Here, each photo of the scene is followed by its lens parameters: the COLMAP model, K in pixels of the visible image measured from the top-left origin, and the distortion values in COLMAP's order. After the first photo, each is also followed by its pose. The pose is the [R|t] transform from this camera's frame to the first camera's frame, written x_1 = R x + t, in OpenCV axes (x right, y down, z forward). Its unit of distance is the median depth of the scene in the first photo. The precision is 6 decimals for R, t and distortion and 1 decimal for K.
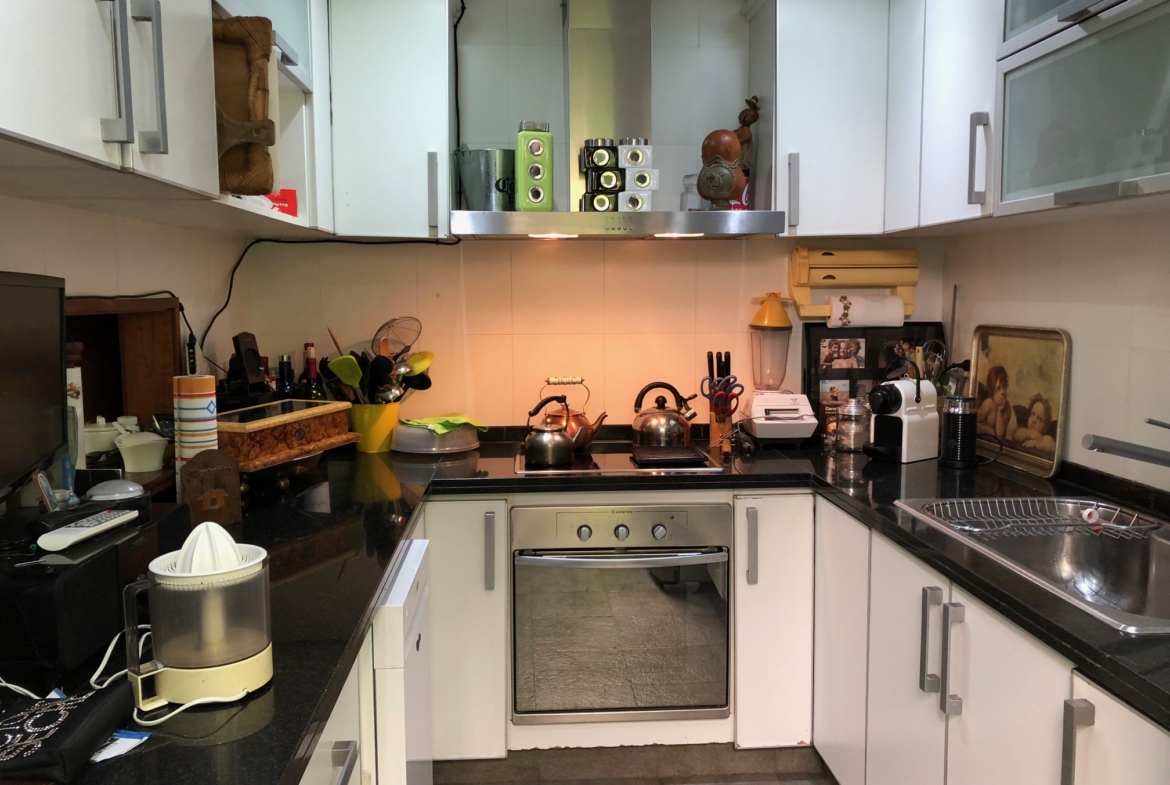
lens RADIAL K [[951.3, 0, 584.4], [0, 951.3, 374.3], [0, 0, 1]] dist [0.008207, 0.007313]
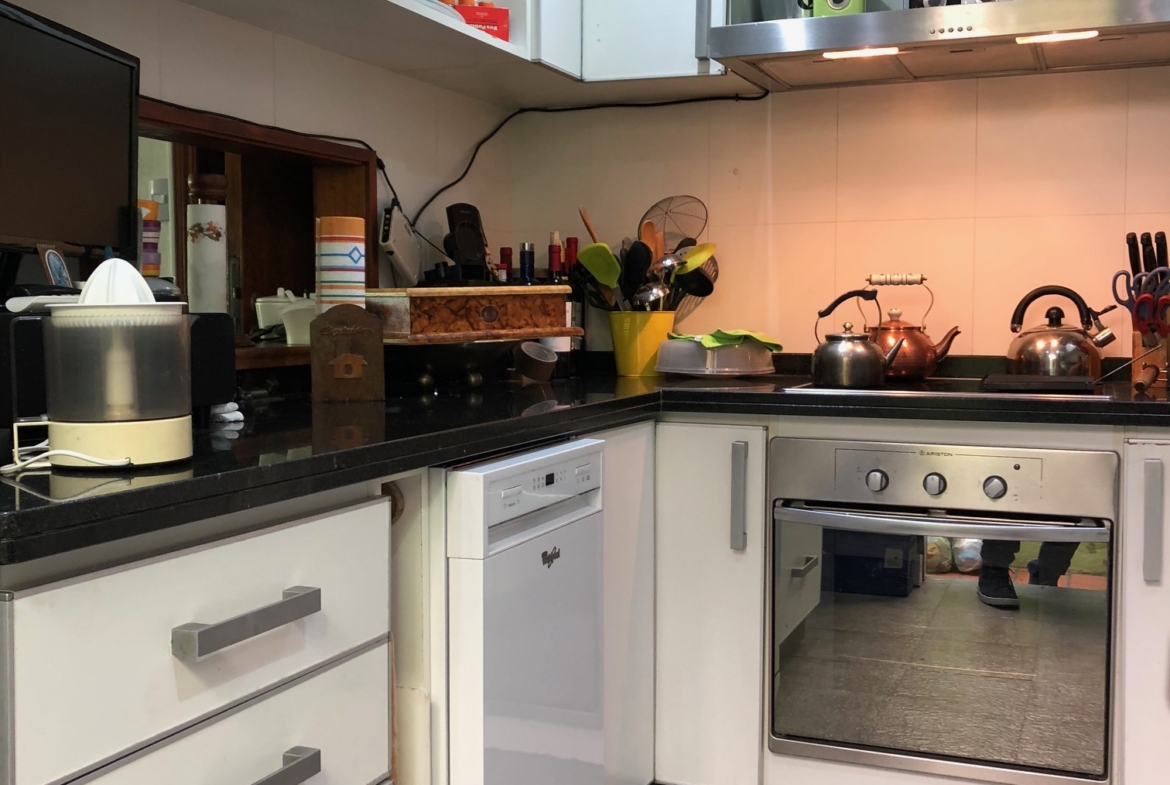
lens RADIAL K [[1265.7, 0, 577.6], [0, 1265.7, 372.1], [0, 0, 1]] dist [0.133119, -0.391355]
pose [[0.898163, 0.026818, -0.438843, 0.180902], [-0.042057, 0.998801, -0.025039, 0.107902], [0.437646, 0.040946, 0.898215, 0.079161]]
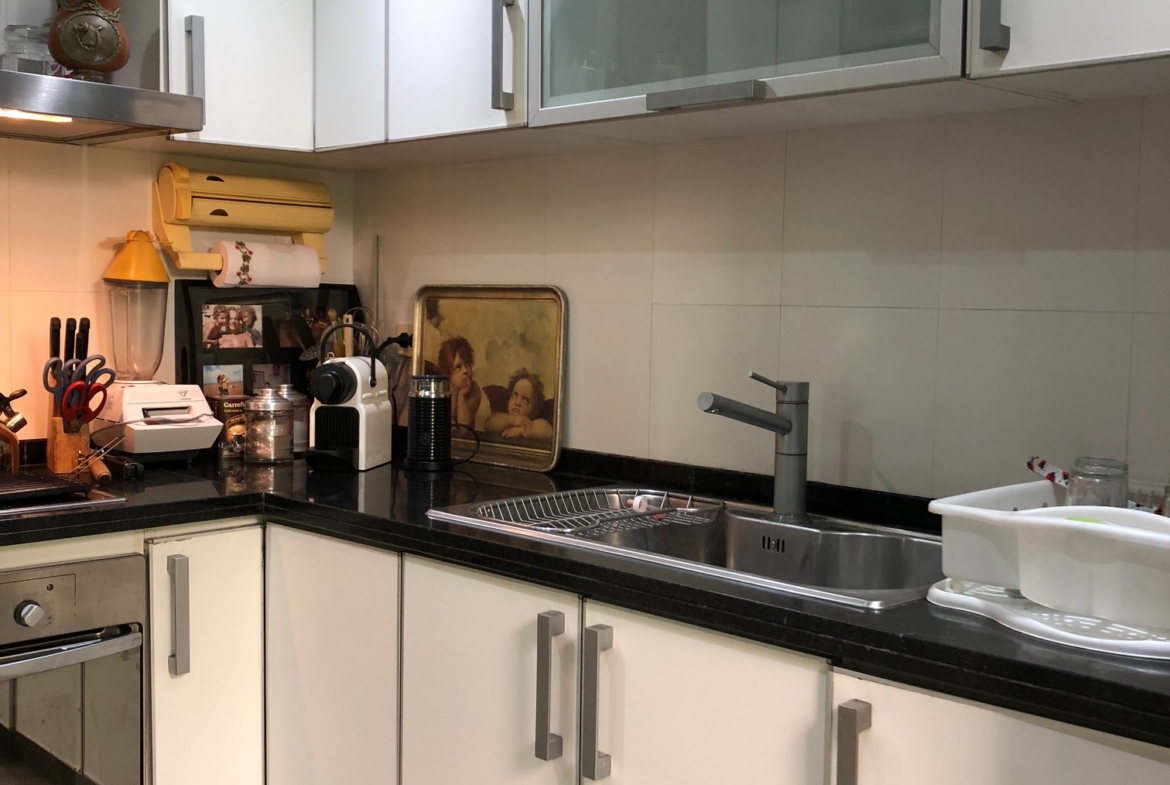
lens RADIAL K [[1265.7, 0, 577.6], [0, 1265.7, 372.1], [0, 0, 1]] dist [0.133119, -0.391355]
pose [[0.752367, -0.018290, 0.658491, -0.163524], [0.034562, 0.999334, -0.011732, 0.033602], [-0.657837, 0.031586, 0.752498, 0.158918]]
